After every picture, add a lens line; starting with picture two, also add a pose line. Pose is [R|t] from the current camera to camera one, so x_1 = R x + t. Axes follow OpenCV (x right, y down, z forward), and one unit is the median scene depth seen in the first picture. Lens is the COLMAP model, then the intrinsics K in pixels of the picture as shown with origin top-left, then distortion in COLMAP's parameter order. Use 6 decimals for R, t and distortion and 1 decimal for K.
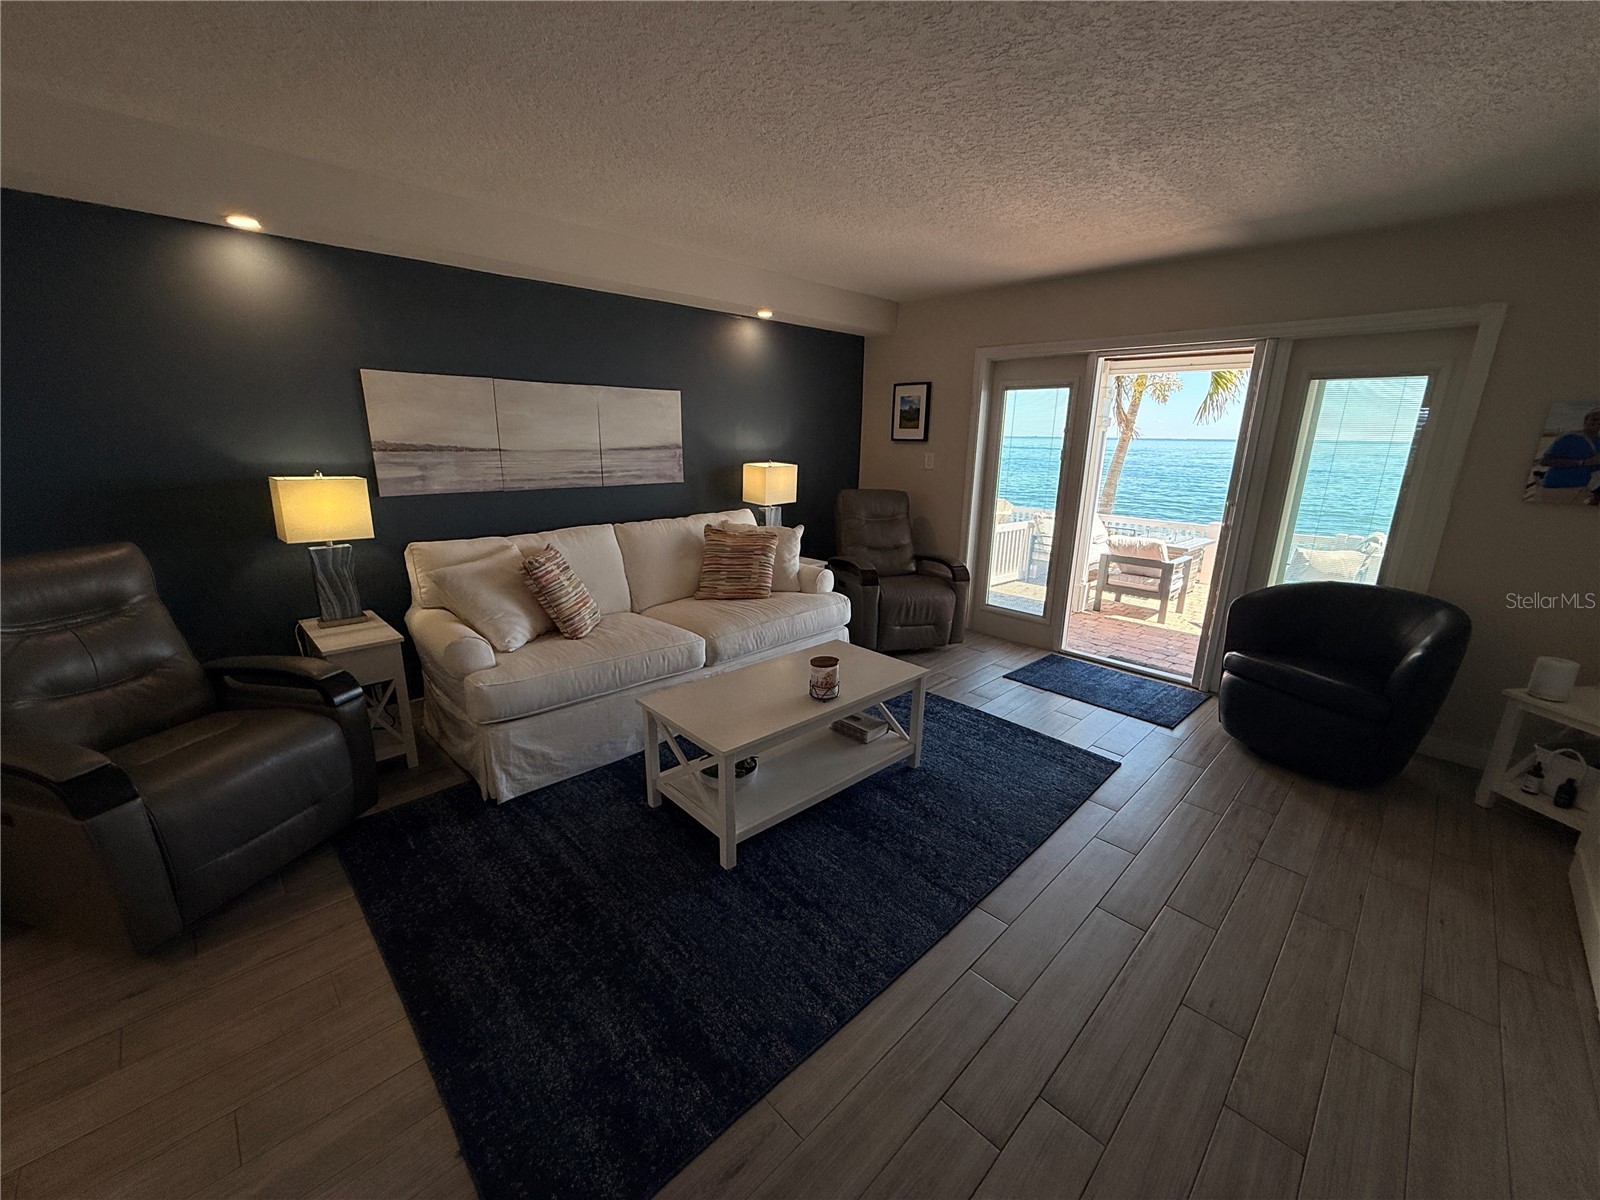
lens RADIAL K [[637.7, 0, 796.4], [0, 637.7, 601.0], [0, 0, 1]] dist [0.000718, -0.000258]
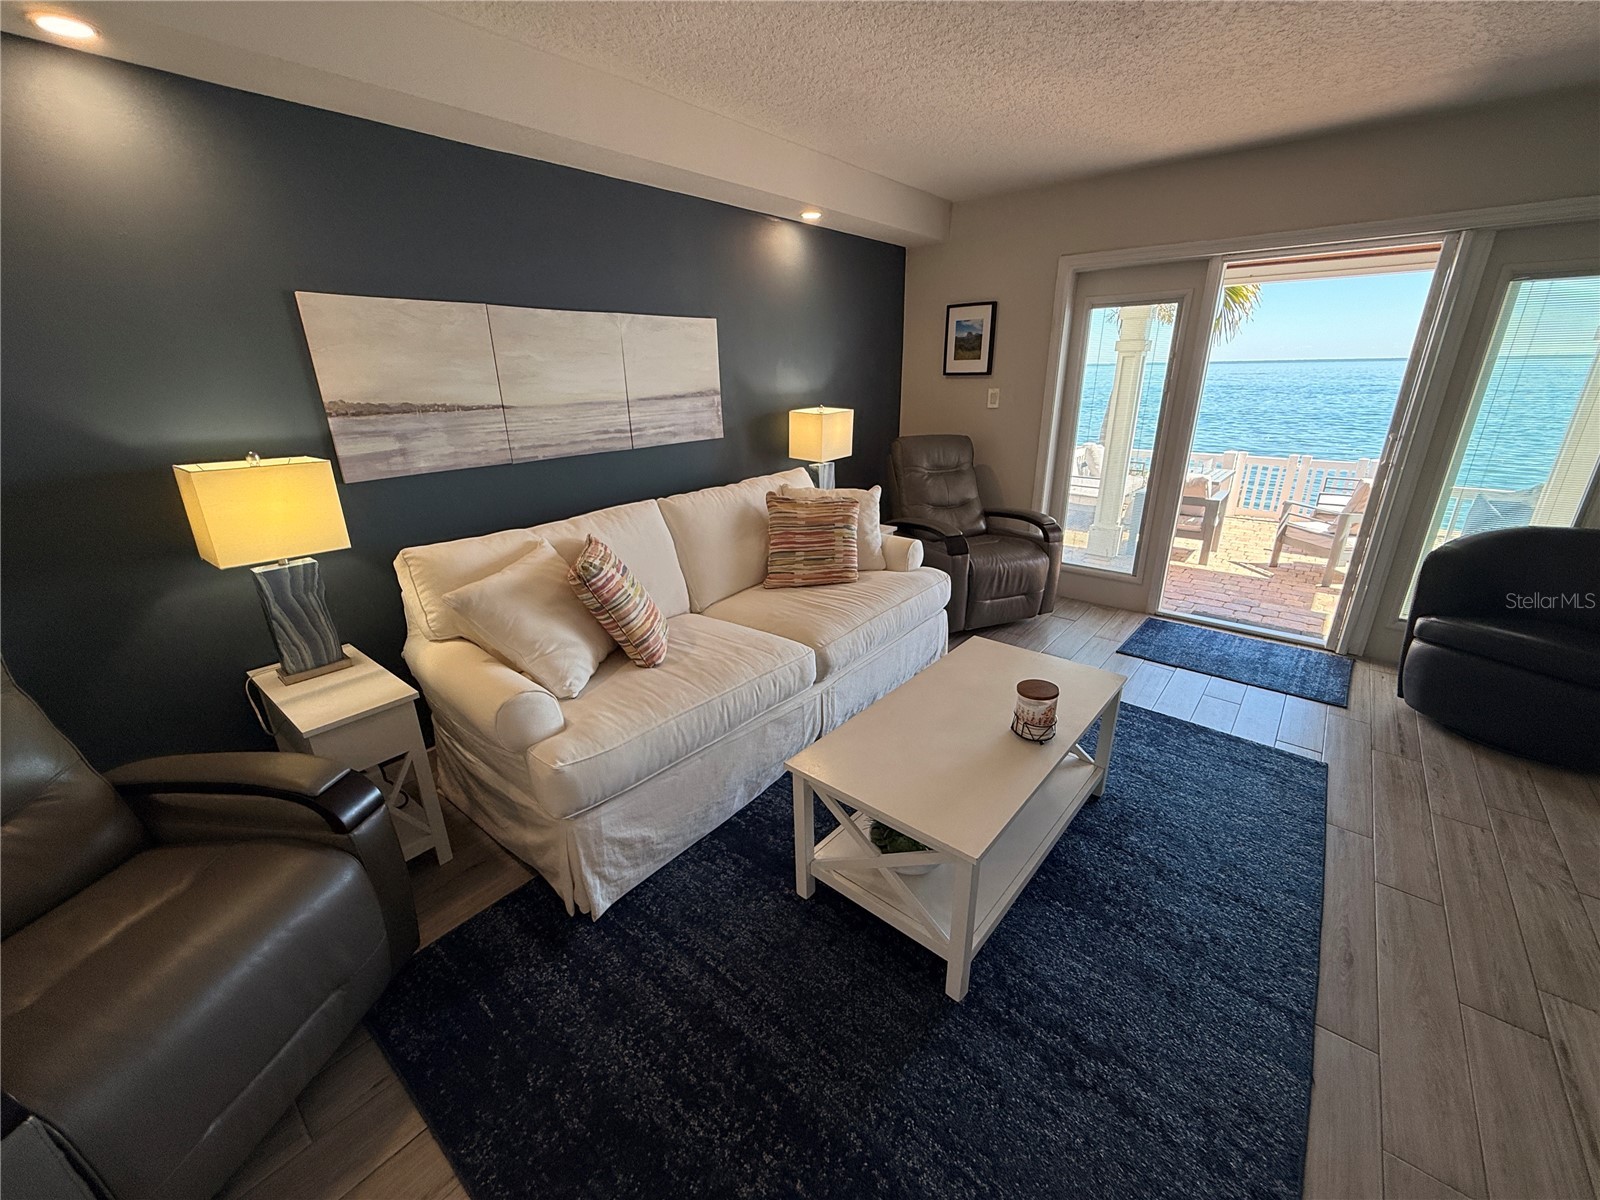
lens RADIAL K [[637.7, 0, 796.3], [0, 637.7, 601.0], [0, 0, 1]] dist [0.000718, -0.000258]
pose [[0.993972, -0.066139, 0.087440, -0.233657], [0.057998, 0.994015, 0.092577, -0.072038], [-0.093040, -0.086948, 0.991859, 0.254508]]
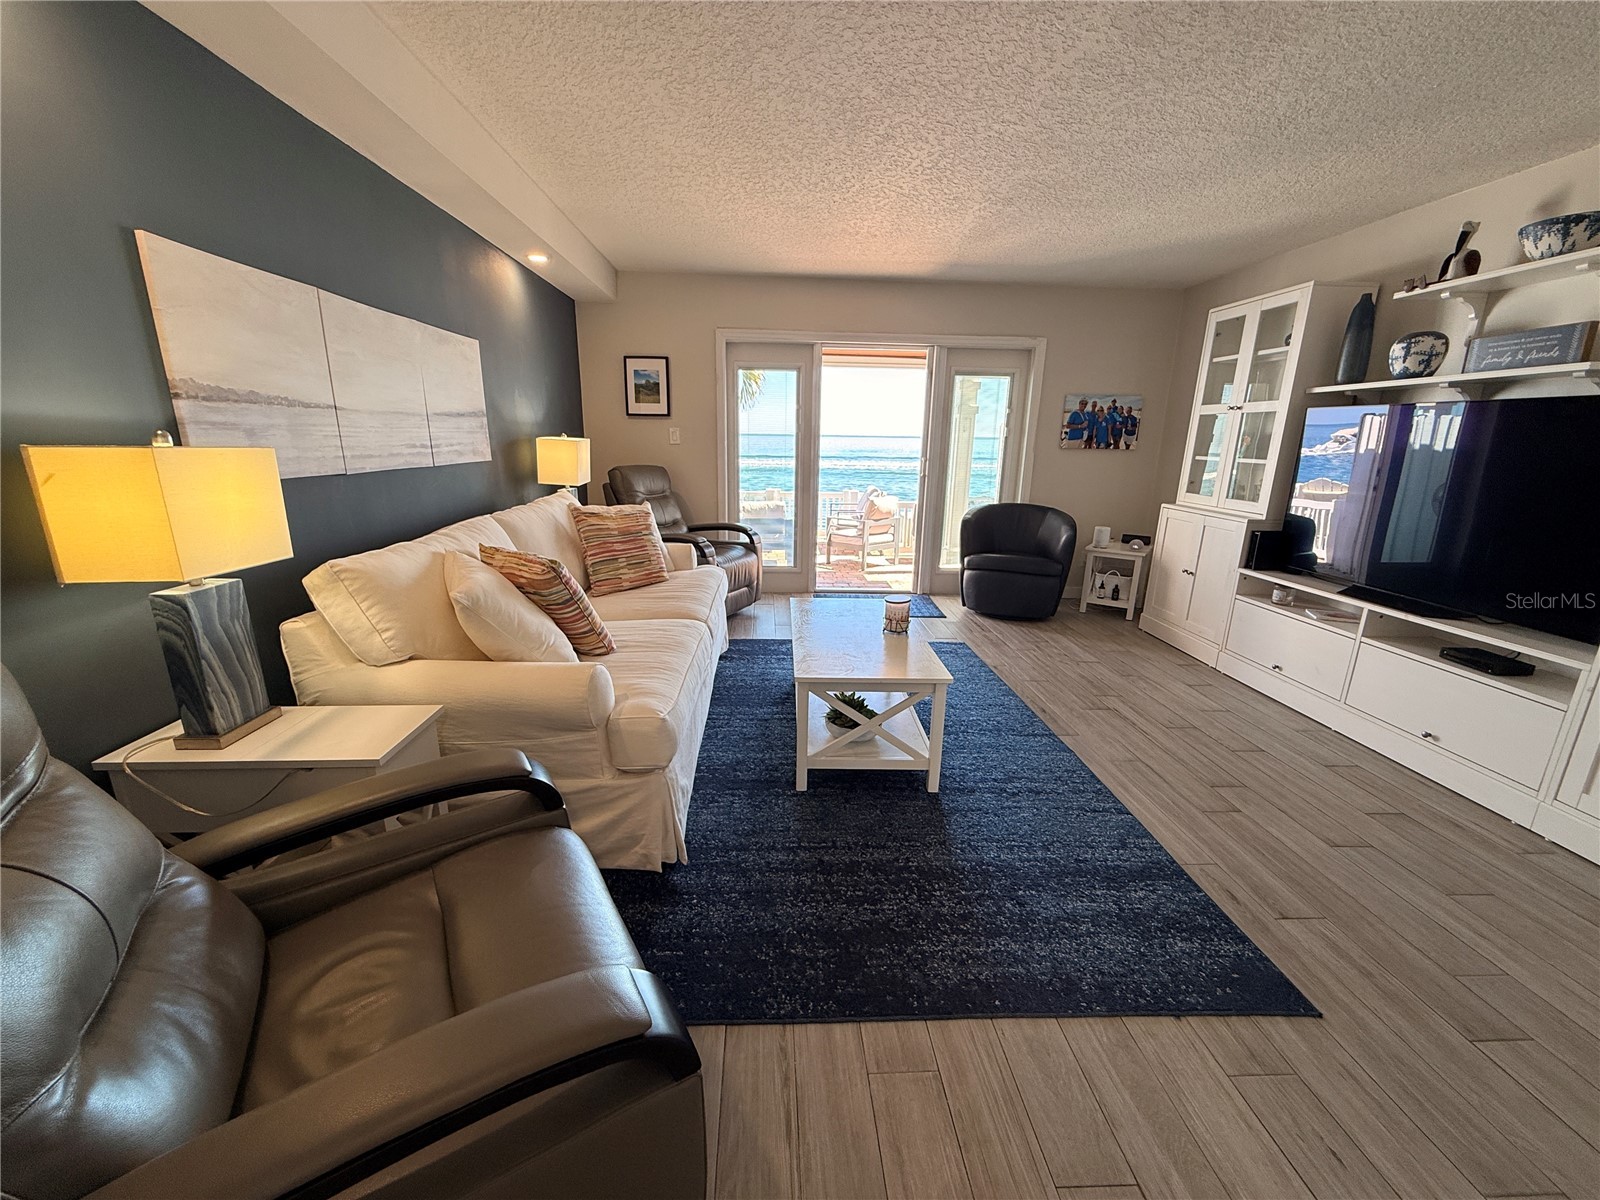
lens RADIAL K [[637.7, 0, 796.5], [0, 637.7, 600.8], [0, 0, 1]] dist [0.000718, -0.000258]
pose [[0.664532, -0.192387, 0.722069, -0.719893], [0.184775, 0.978588, 0.090682, -0.029893], [-0.724054, 0.073159, 0.685852, 0.293897]]
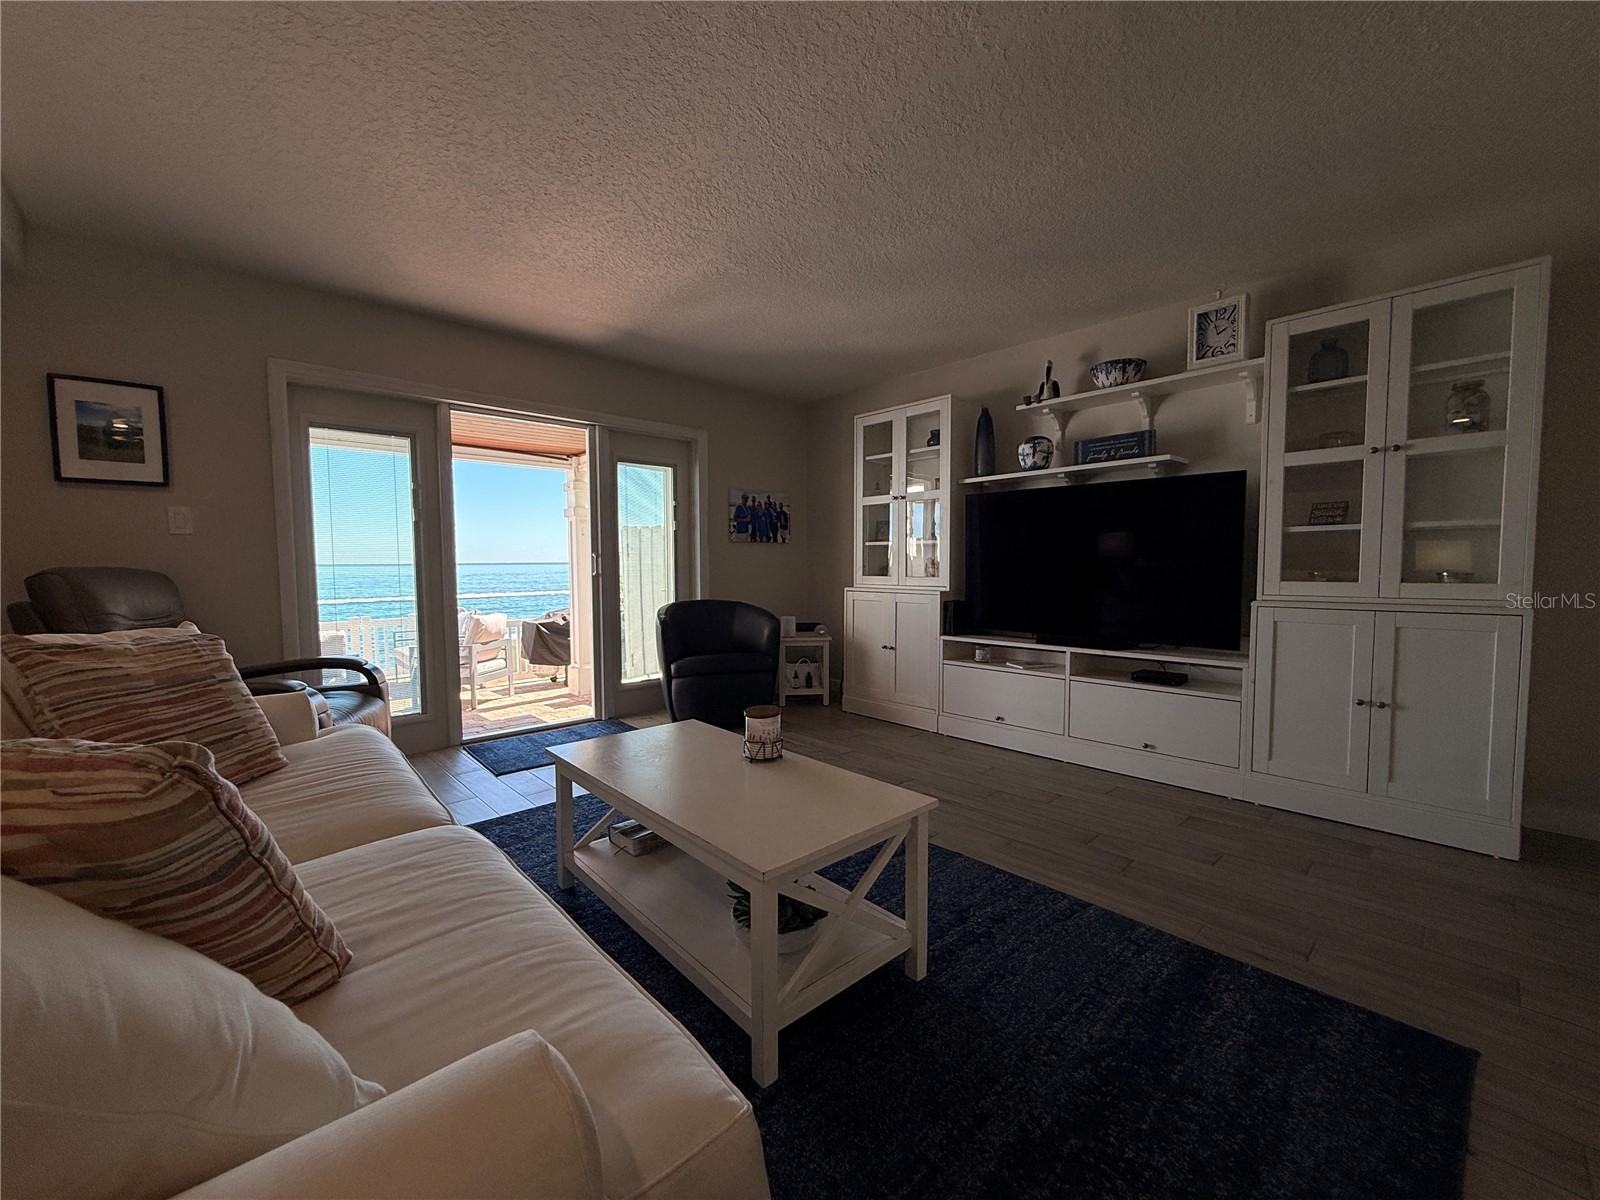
lens RADIAL K [[637.7, 0, 797.6], [0, 637.7, 599.8], [0, 0, 1]] dist [0.000718, -0.000258]
pose [[0.019197, -0.075105, 0.996991, -0.595047], [0.262679, 0.962523, 0.067451, -0.064774], [-0.964692, 0.260594, 0.038206, 0.727628]]
